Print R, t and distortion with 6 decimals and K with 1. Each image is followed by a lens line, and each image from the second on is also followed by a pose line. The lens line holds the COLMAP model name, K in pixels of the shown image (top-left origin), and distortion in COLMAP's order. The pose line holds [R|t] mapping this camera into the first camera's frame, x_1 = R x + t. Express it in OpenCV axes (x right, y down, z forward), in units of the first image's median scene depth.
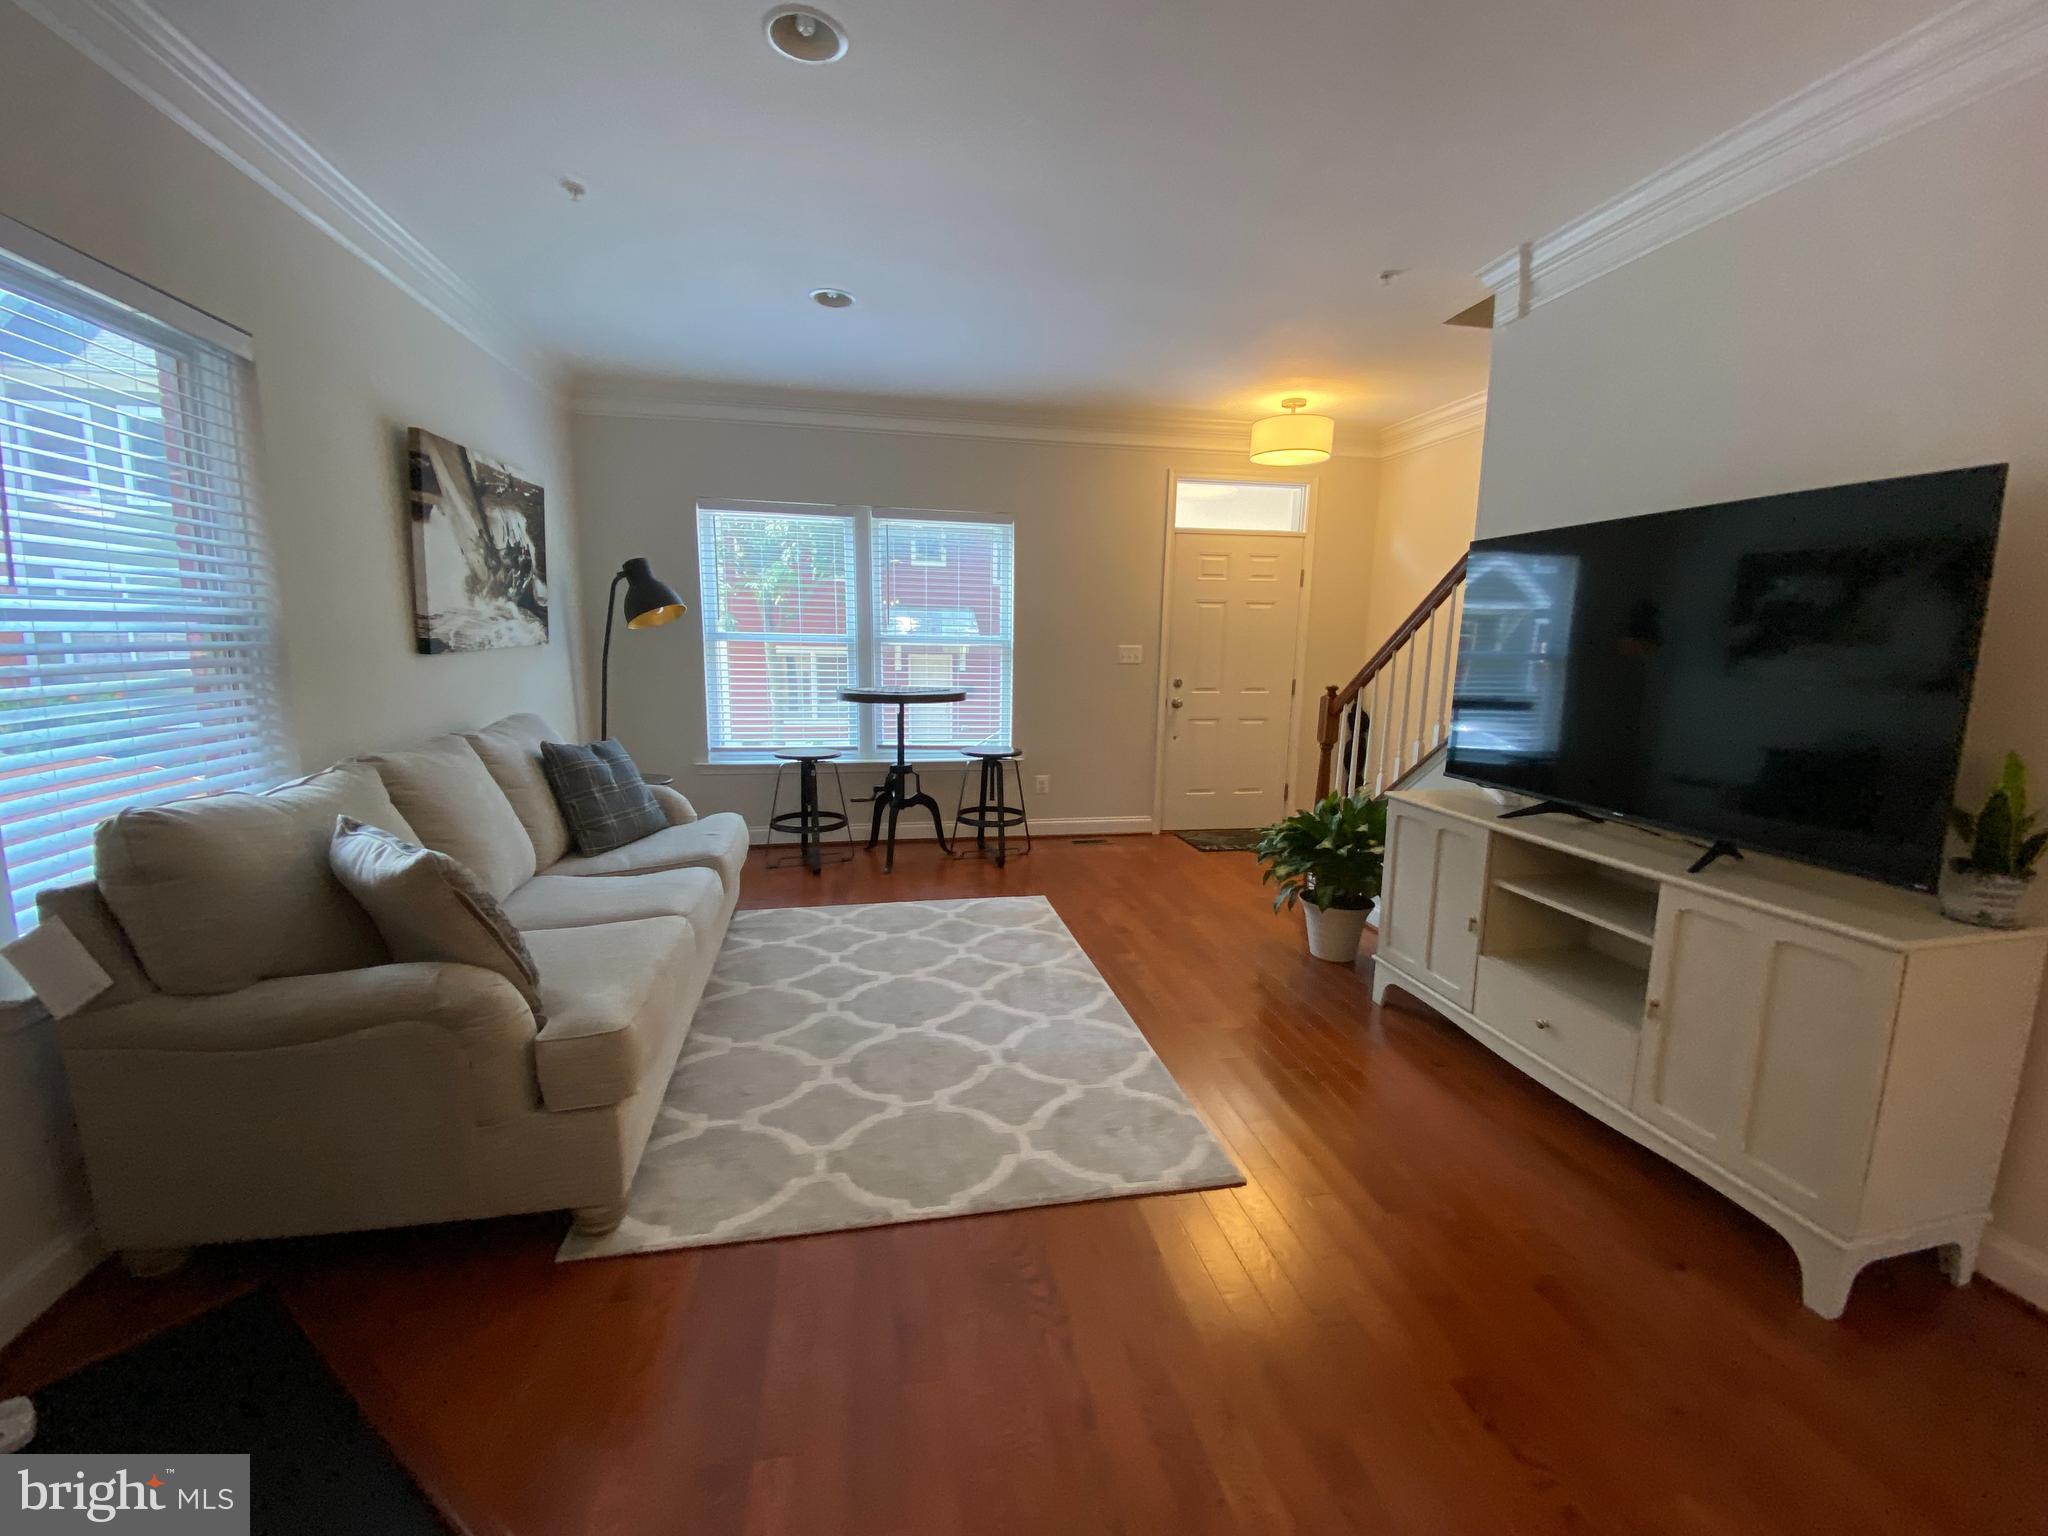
lens RADIAL K [[832.4, 0, 1025.6], [0, 832.4, 764.5], [0, 0, 1]] dist [0.021004, -0.020745]
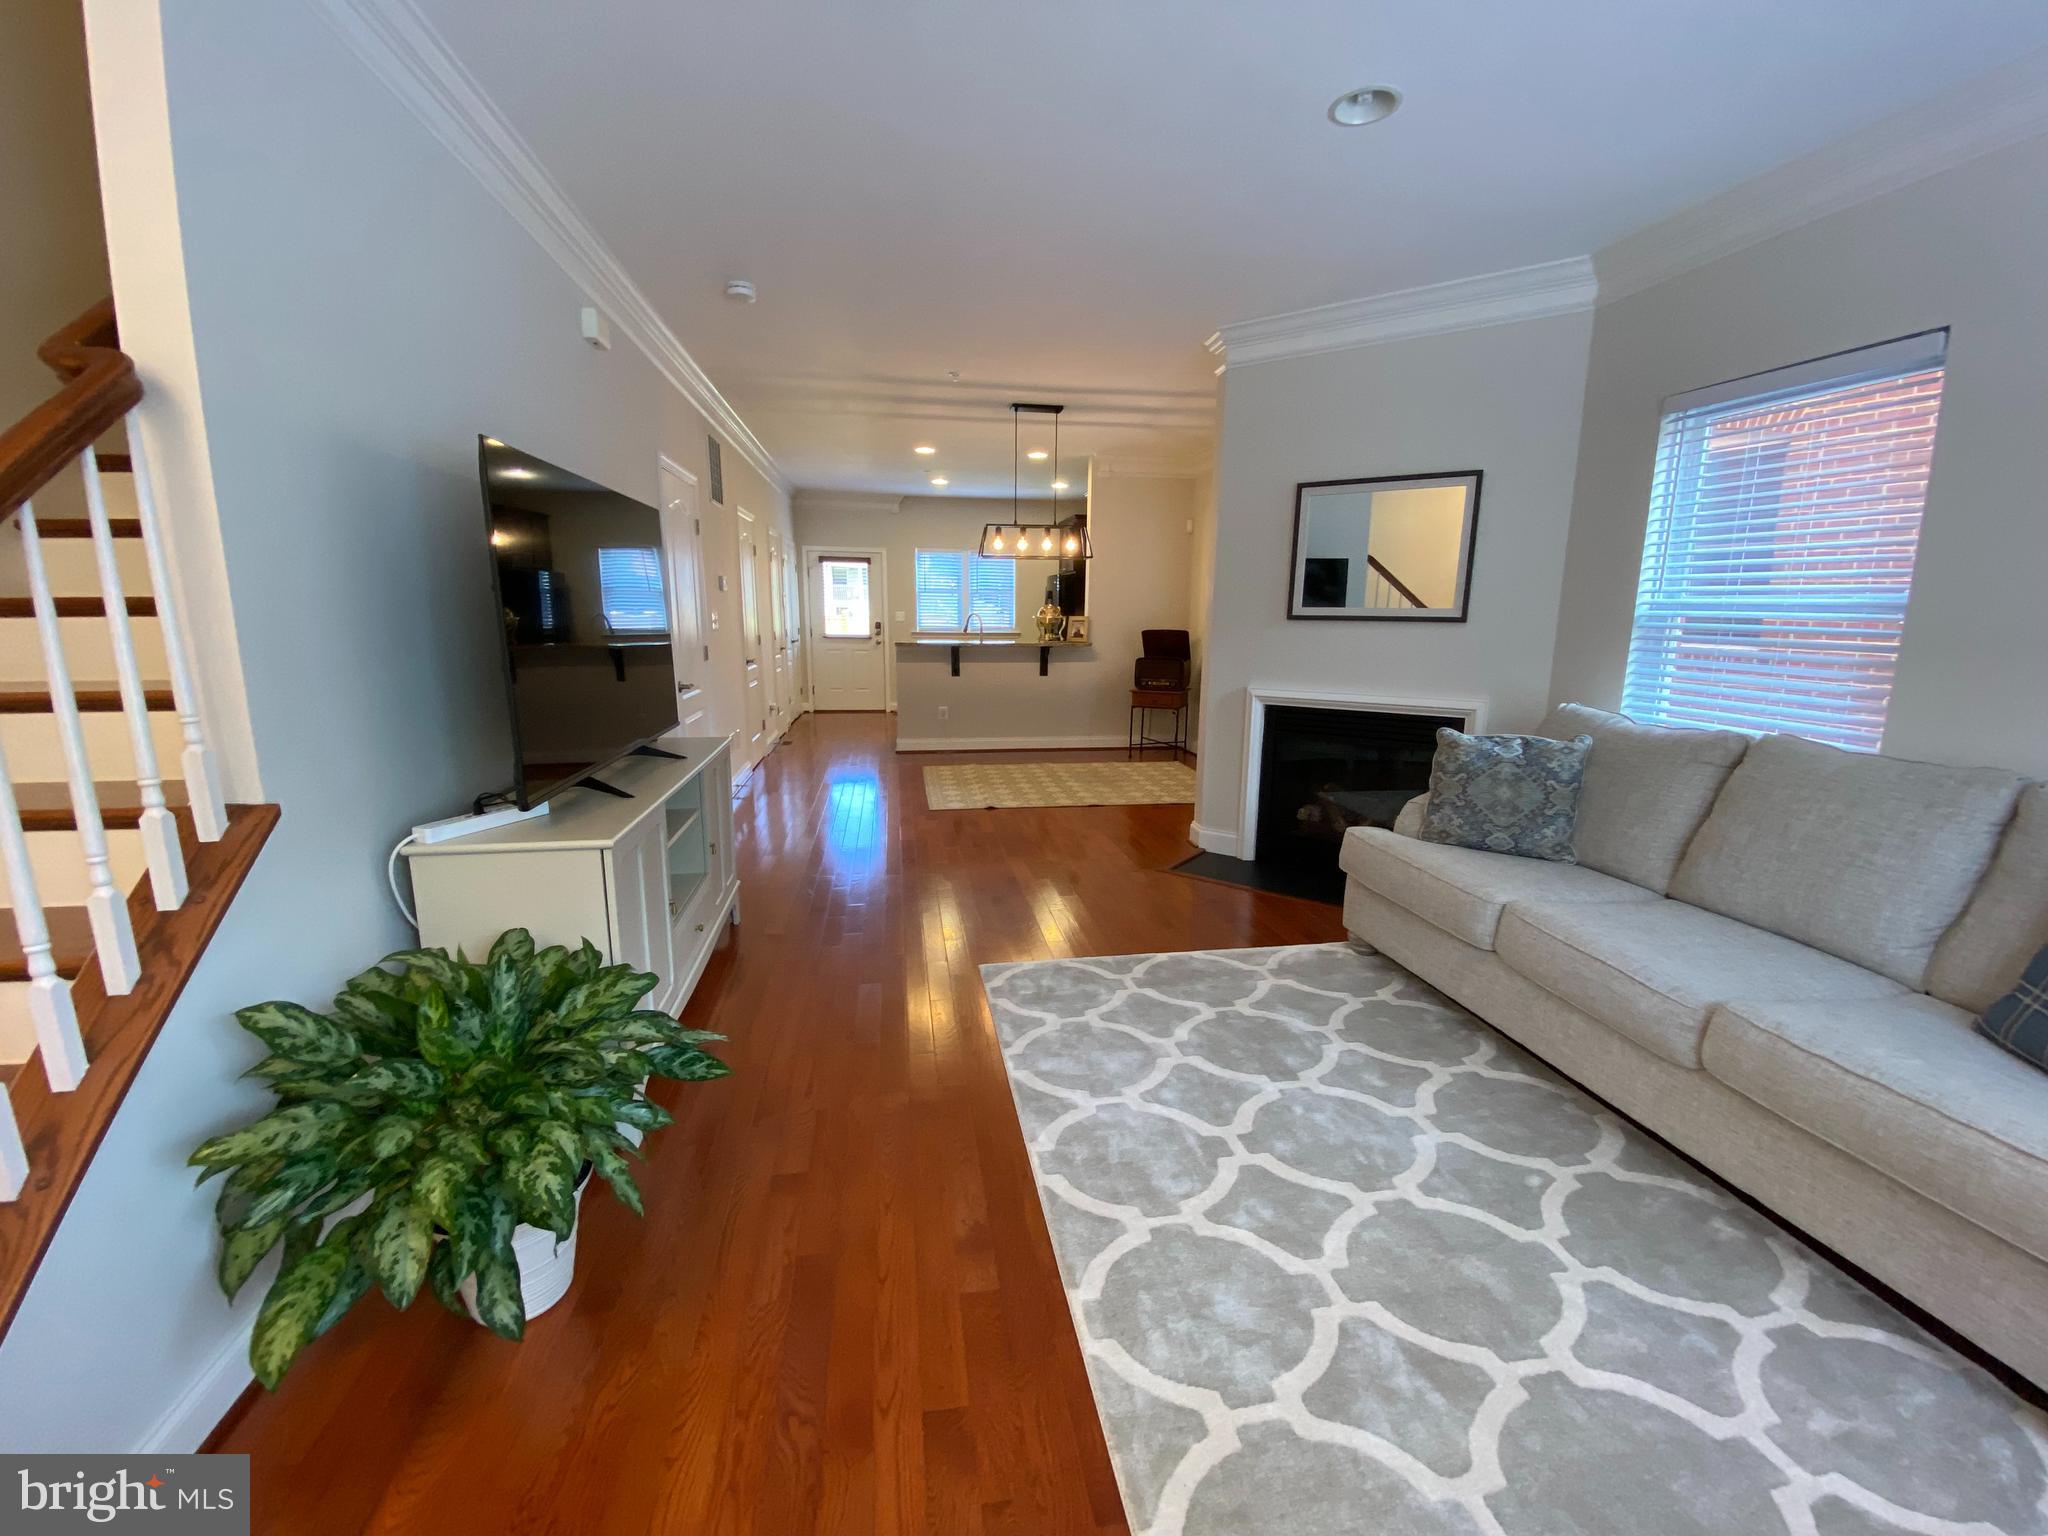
lens RADIAL K [[832.4, 0, 1025.6], [0, 832.4, 764.5], [0, 0, 1]] dist [0.021004, -0.020745]
pose [[-0.999523, -0.025998, 0.016689, 0.097573], [-0.018964, 0.942785, 0.332862, -0.209308], [-0.024388, 0.332387, -0.942828, 1.374271]]
